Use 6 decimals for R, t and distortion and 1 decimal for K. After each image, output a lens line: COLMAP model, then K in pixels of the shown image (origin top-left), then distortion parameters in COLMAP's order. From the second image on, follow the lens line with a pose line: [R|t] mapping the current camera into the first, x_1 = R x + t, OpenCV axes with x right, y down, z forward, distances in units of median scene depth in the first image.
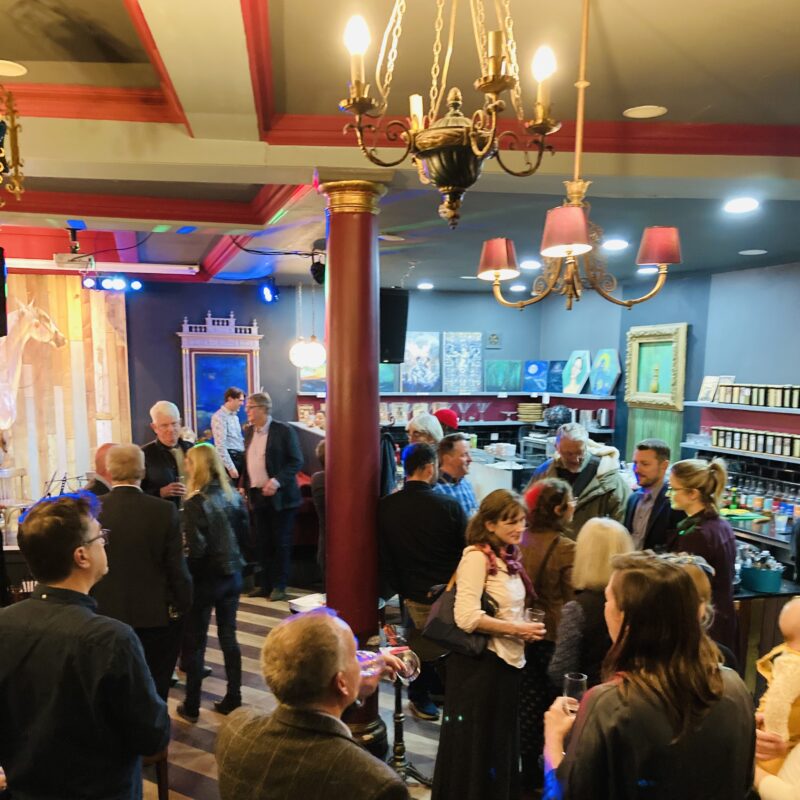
lens RADIAL K [[827.0, 0, 400.0], [0, 827.0, 400.4], [0, 0, 1]] dist [0.008233, 0.000000]
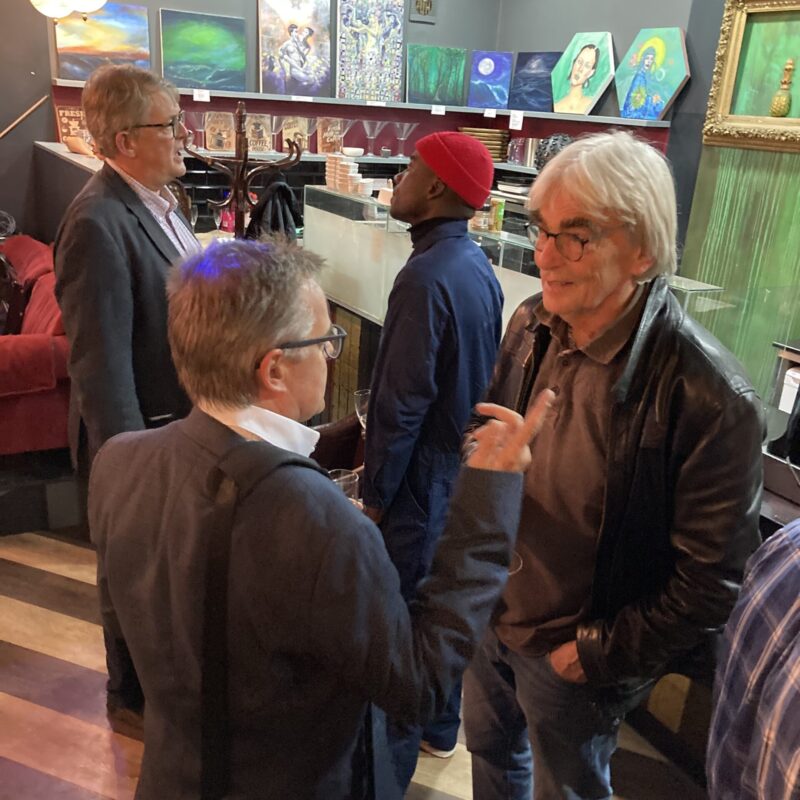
lens RADIAL K [[827.0, 0, 398.5], [0, 827.0, 400.4], [0, 0, 1]] dist [0.008233, 0.000000]
pose [[0.975349, -0.019940, 0.219764, -0.033332], [-0.050501, 0.949309, 0.310263, 0.007860], [-0.214810, -0.313713, 0.924900, 0.419481]]
